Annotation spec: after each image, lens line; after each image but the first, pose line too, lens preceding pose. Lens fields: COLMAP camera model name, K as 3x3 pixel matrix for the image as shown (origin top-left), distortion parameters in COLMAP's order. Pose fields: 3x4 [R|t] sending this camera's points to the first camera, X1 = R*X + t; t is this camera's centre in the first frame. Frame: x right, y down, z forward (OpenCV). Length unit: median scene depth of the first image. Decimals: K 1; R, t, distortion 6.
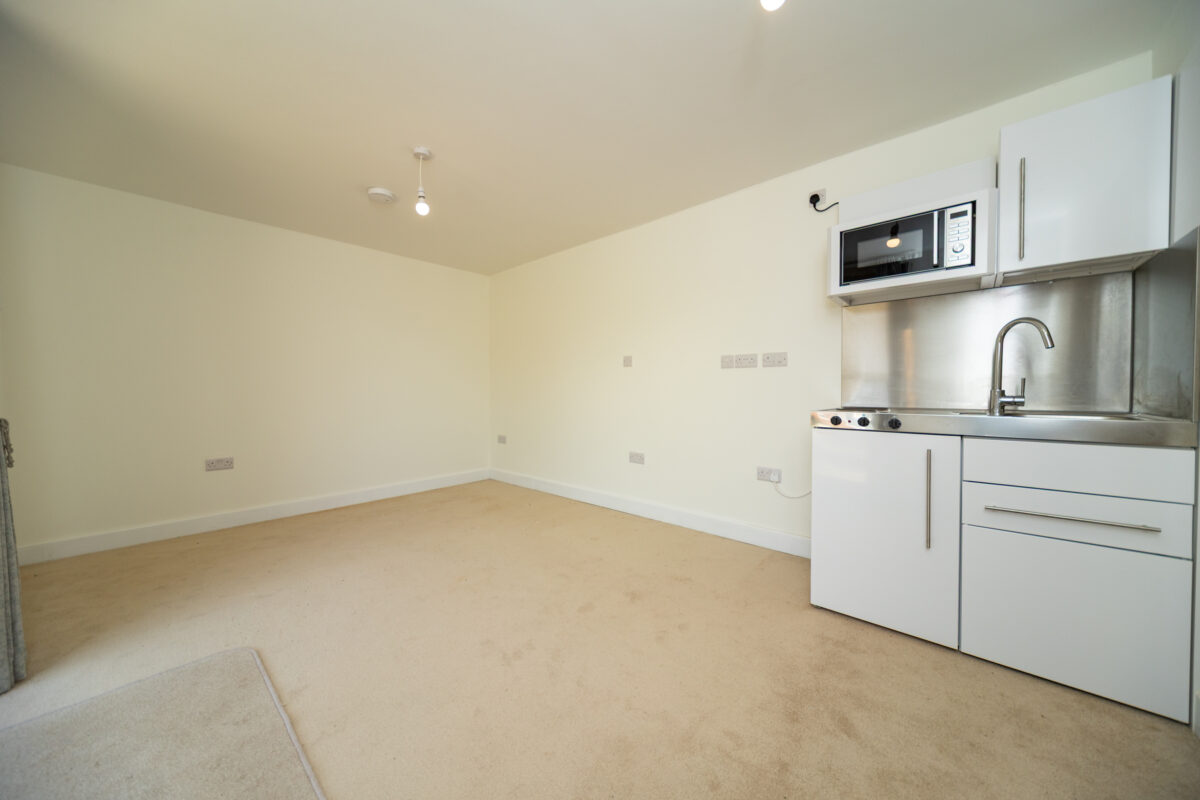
lens RADIAL K [[405.2, 0, 600.3], [0, 405.2, 407.4], [0, 0, 1]] dist [0.001447, 0.000190]
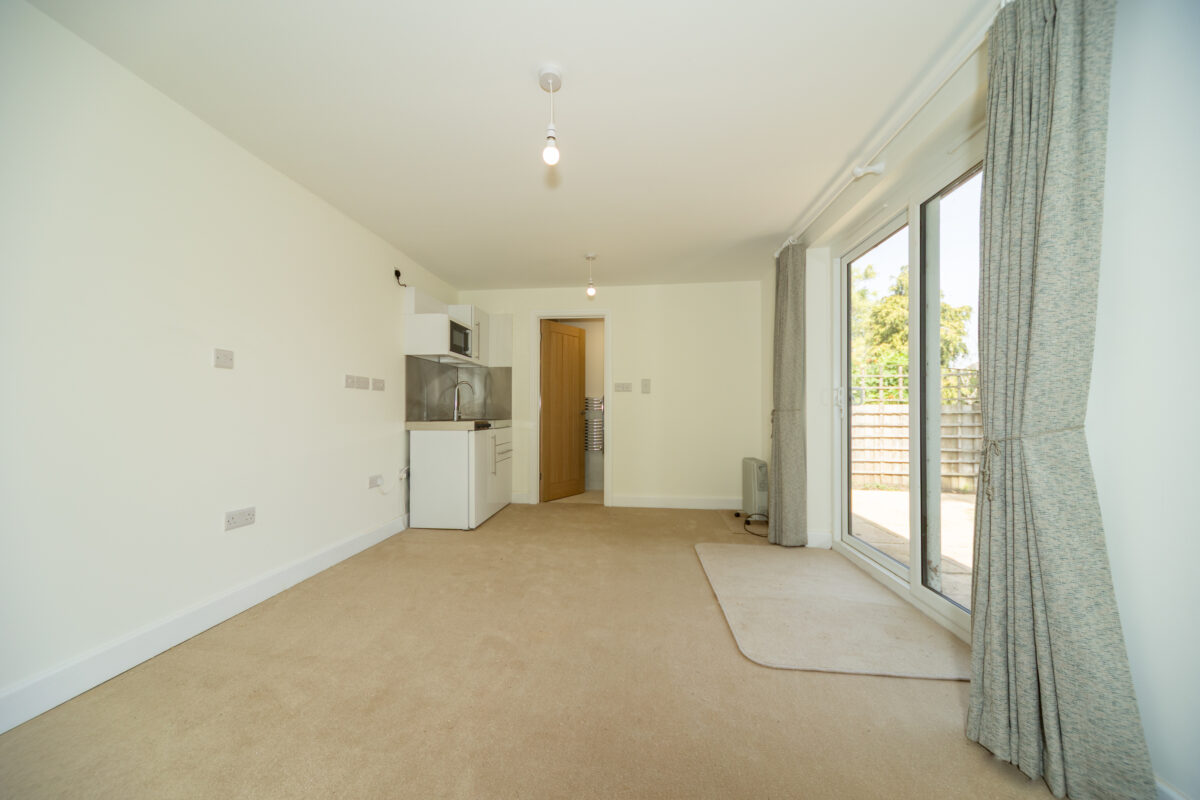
lens RADIAL K [[405.2, 0, 600.3], [0, 405.2, 407.4], [0, 0, 1]] dist [0.001447, 0.000190]
pose [[-0.592831, 0.002100, 0.805324, -0.913280], [0.023282, 0.999623, 0.014532, -0.050087], [-0.804990, 0.027364, -0.592656, 1.149825]]
